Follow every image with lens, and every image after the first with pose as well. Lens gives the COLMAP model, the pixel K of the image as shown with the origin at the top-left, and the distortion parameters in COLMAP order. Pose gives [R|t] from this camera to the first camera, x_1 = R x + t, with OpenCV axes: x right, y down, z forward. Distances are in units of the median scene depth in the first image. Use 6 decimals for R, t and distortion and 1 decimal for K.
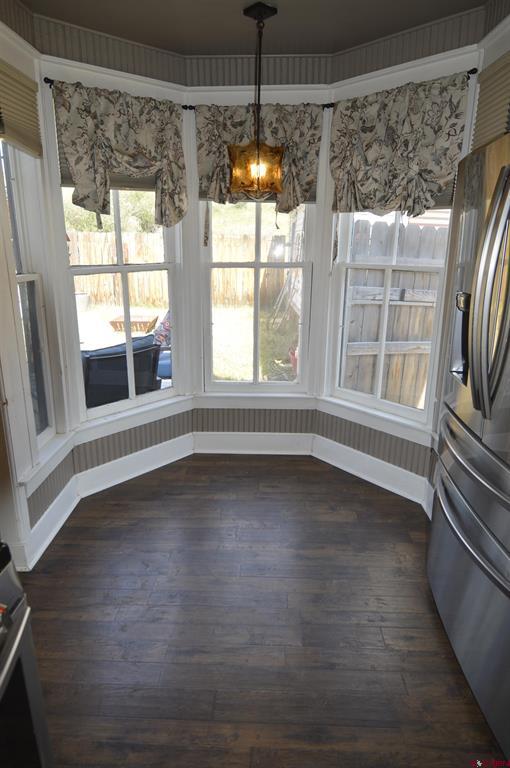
lens RADIAL K [[451.8, 0, 263.7], [0, 451.8, 385.3], [0, 0, 1]] dist [0.001682, -0.024804]
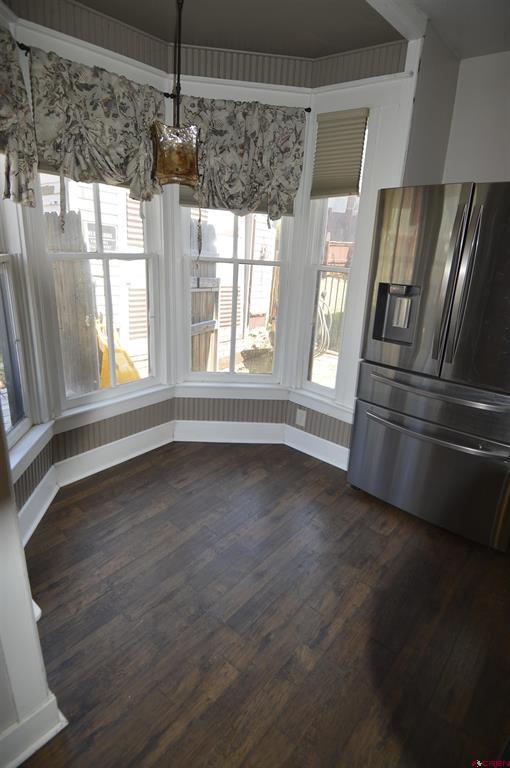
lens RADIAL K [[403.6, 0, 255.3], [0, 403.6, 377.6], [0, 0, 1]] dist [0.057472, -0.062614]
pose [[0.622101, -0.217664, 0.752072, -0.565853], [0.182385, 0.974440, 0.131157, -0.097156], [-0.761397, 0.055574, 0.645899, 0.308358]]
